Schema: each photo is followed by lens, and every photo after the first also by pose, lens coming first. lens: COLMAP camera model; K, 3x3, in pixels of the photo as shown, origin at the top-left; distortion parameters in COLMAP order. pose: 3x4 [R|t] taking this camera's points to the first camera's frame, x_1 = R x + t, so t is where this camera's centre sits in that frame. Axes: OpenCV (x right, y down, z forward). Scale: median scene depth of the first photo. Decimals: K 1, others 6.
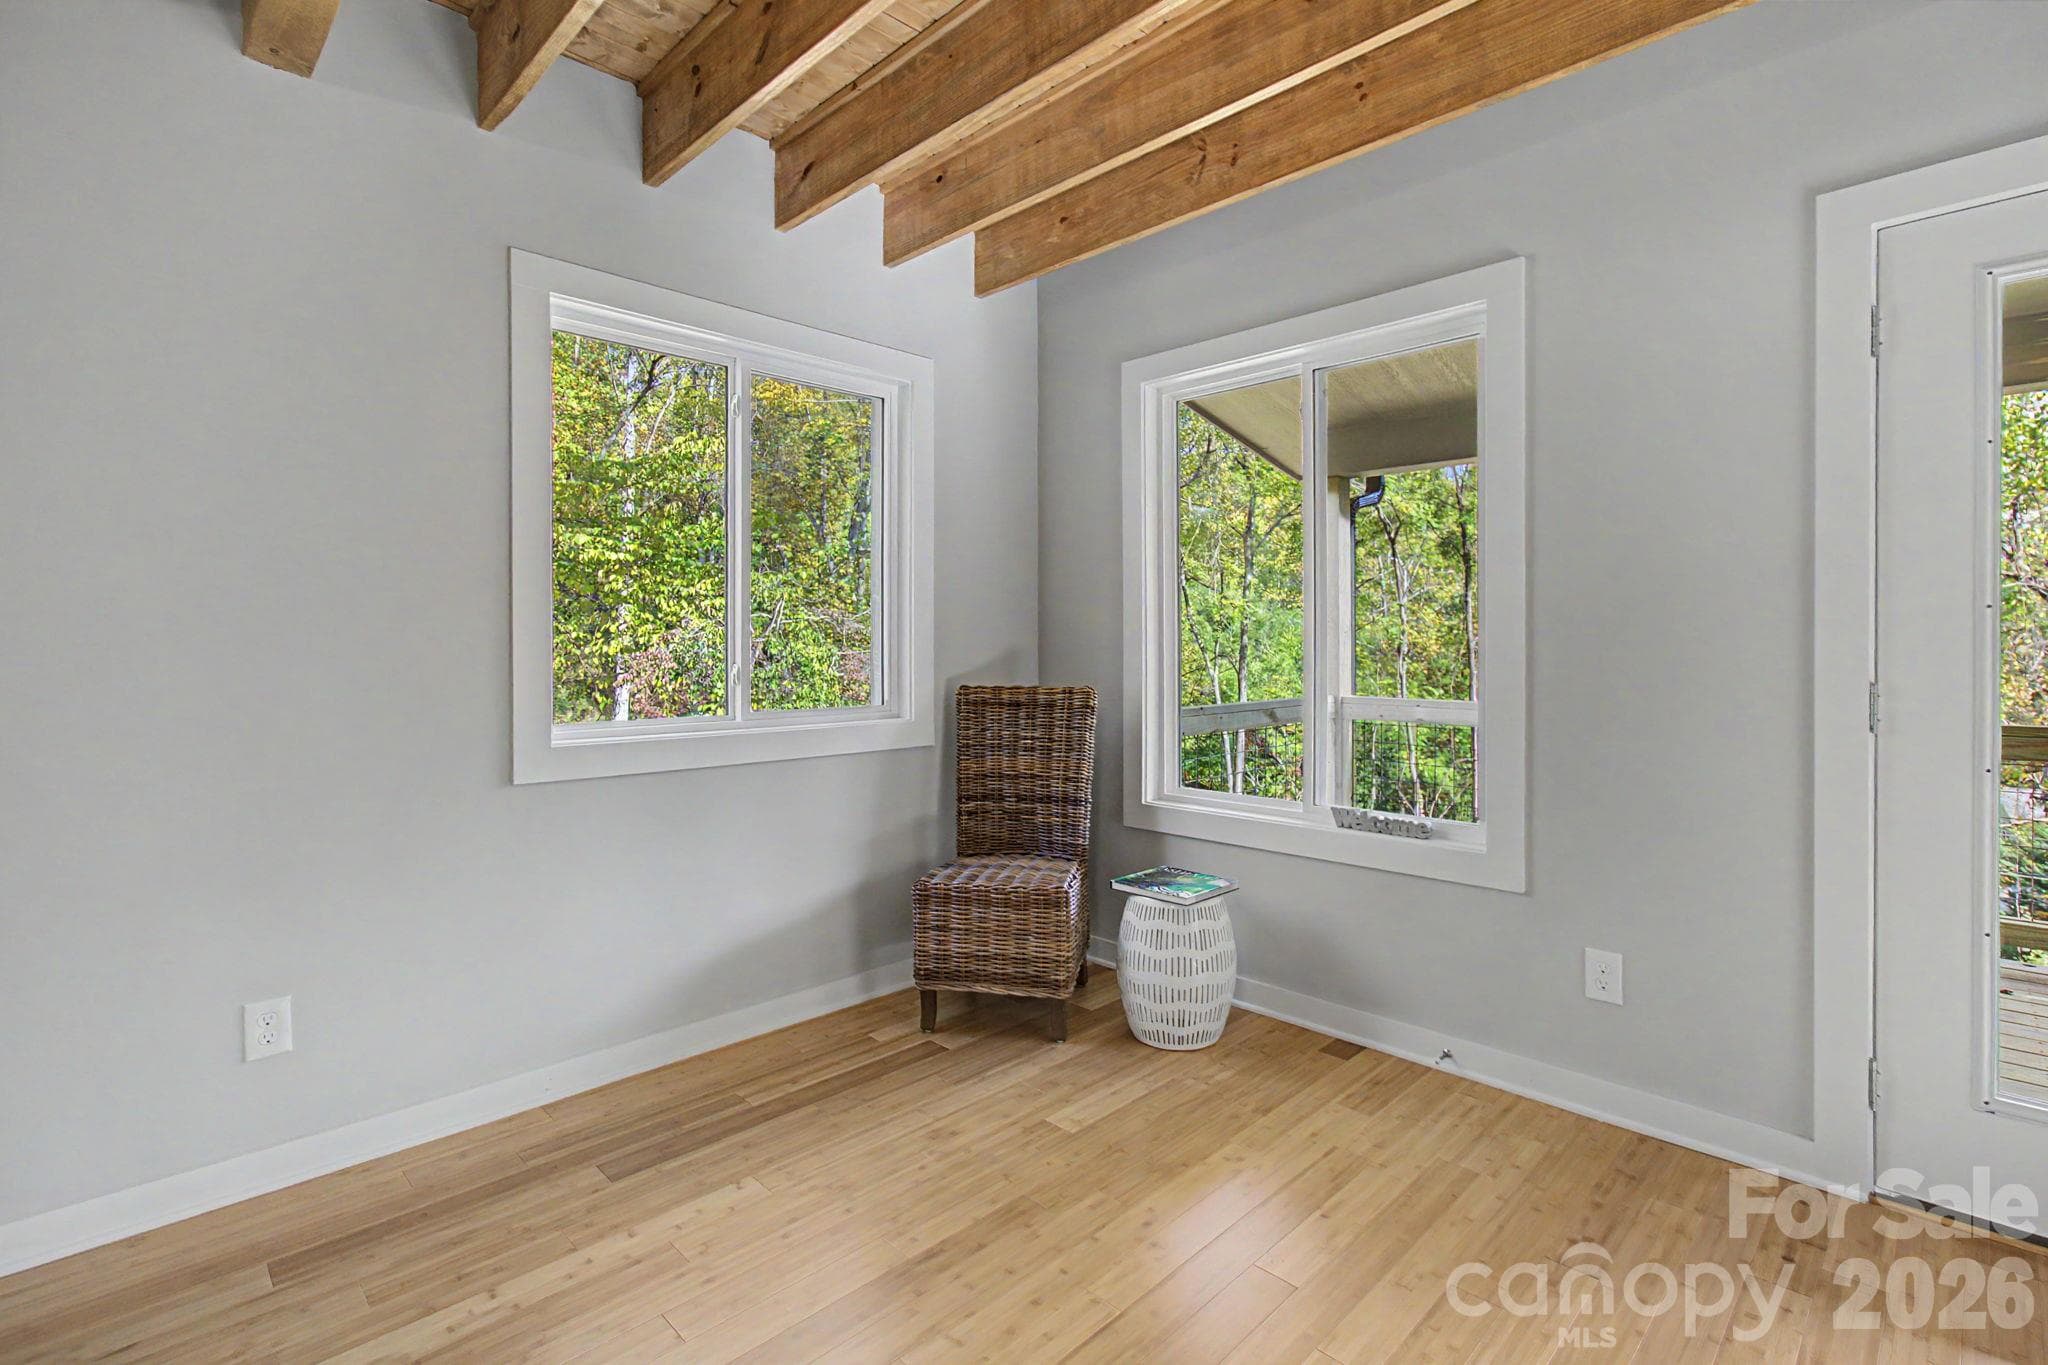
lens RADIAL K [[964.7, 0, 1040.1], [0, 964.7, 643.8], [0, 0, 1]] dist [-0.000849, 0.001659]
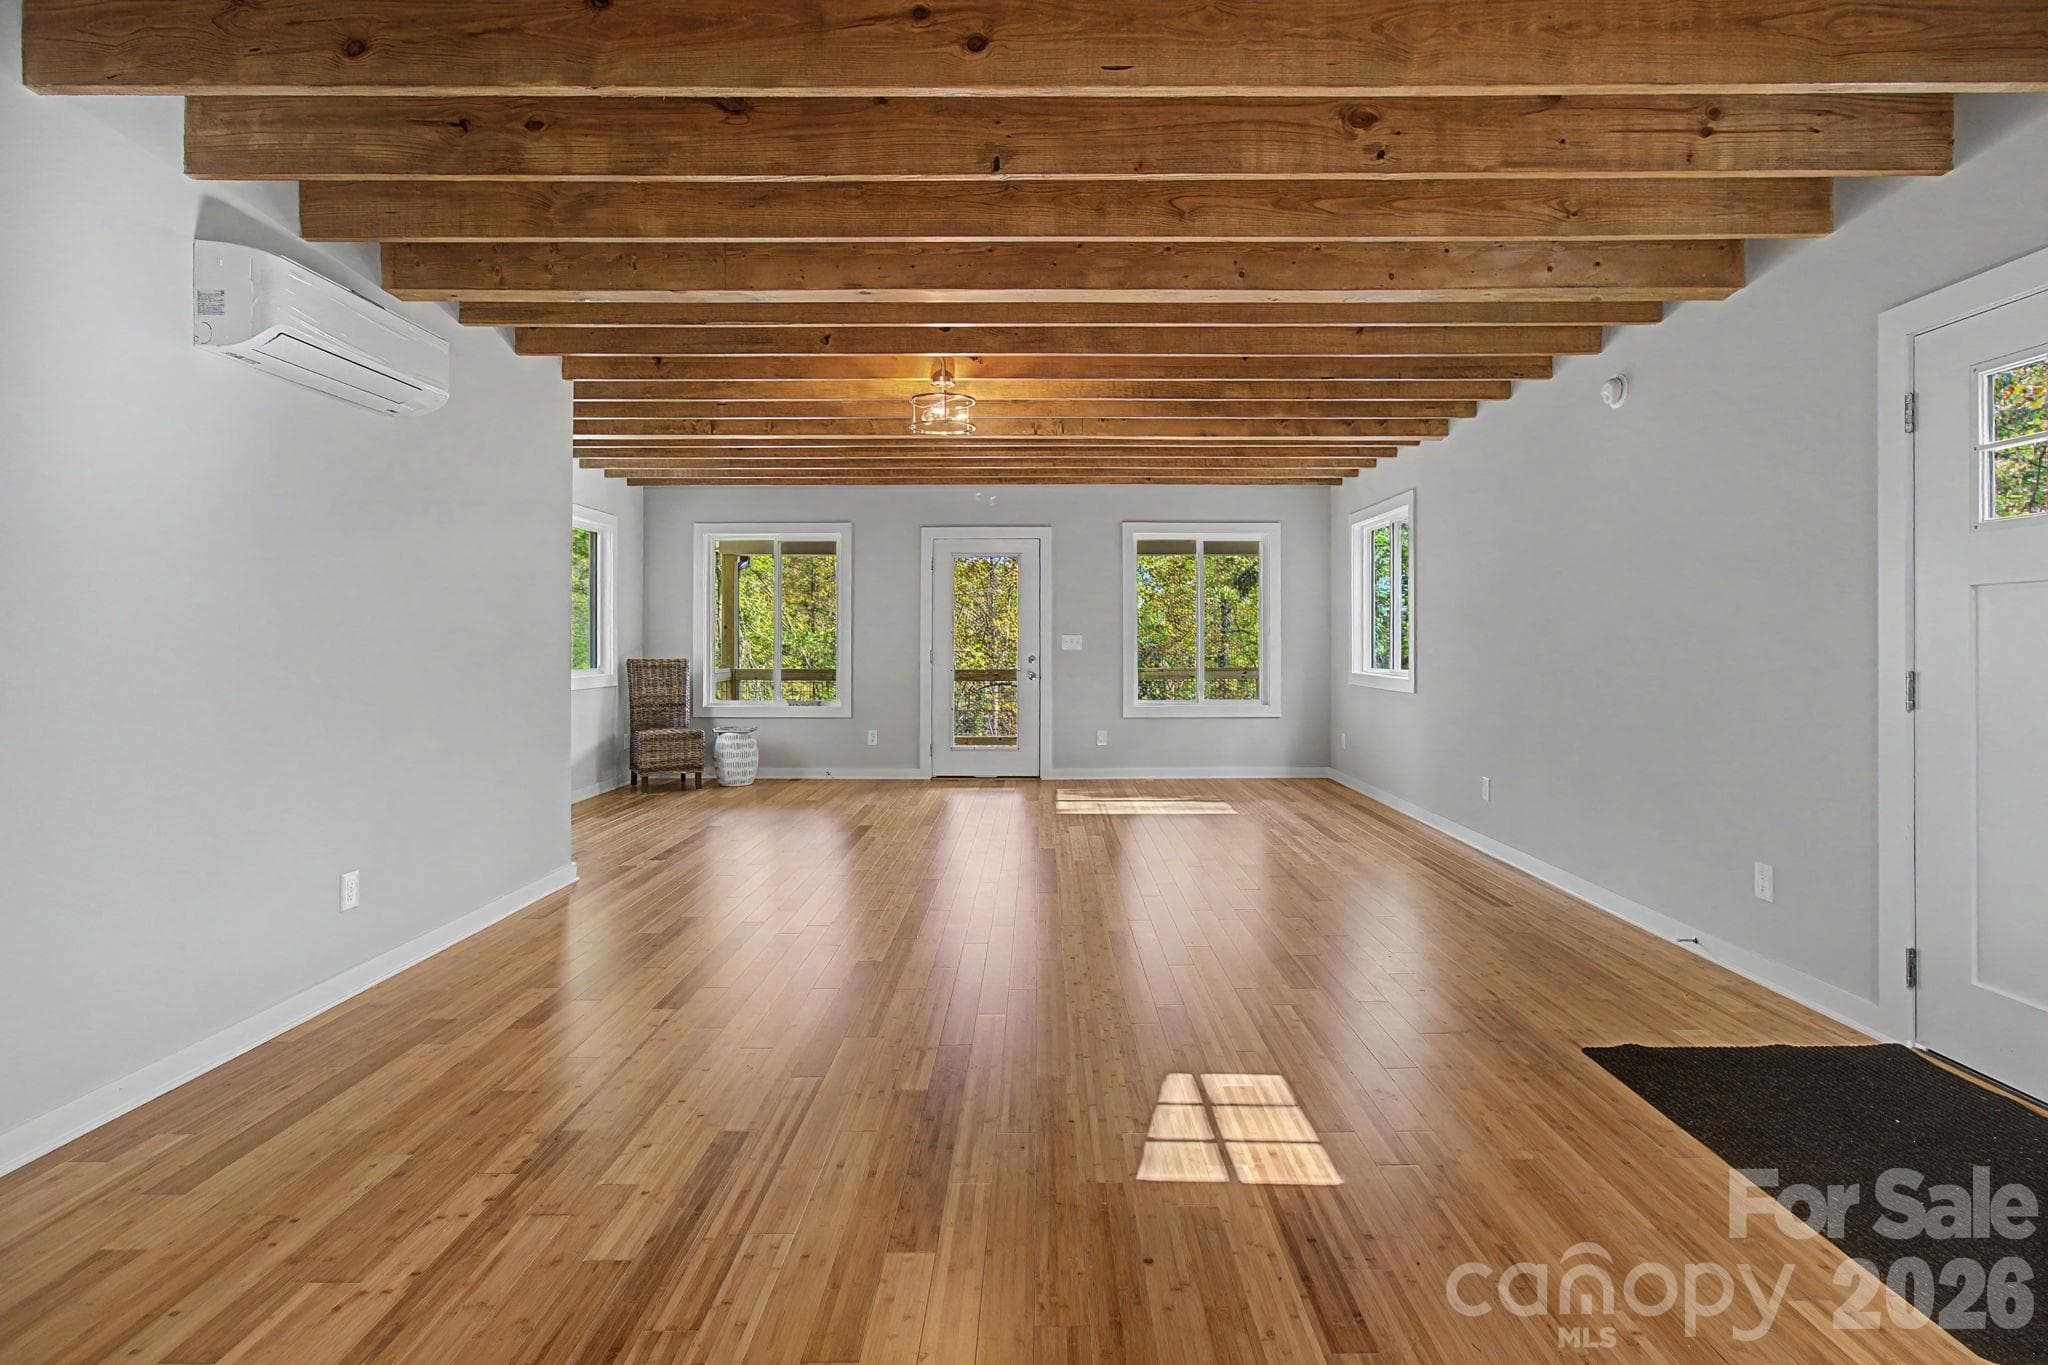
lens RADIAL K [[964.7, 0, 1024.8], [0, 964.7, 662.3], [0, 0, 1]] dist [-0.000849, 0.001659]
pose [[0.717519, -0.014220, 0.696393, -1.077140], [-0.002072, 0.999744, 0.022549, -0.001931], [-0.696536, -0.017623, 0.717306, -1.398346]]
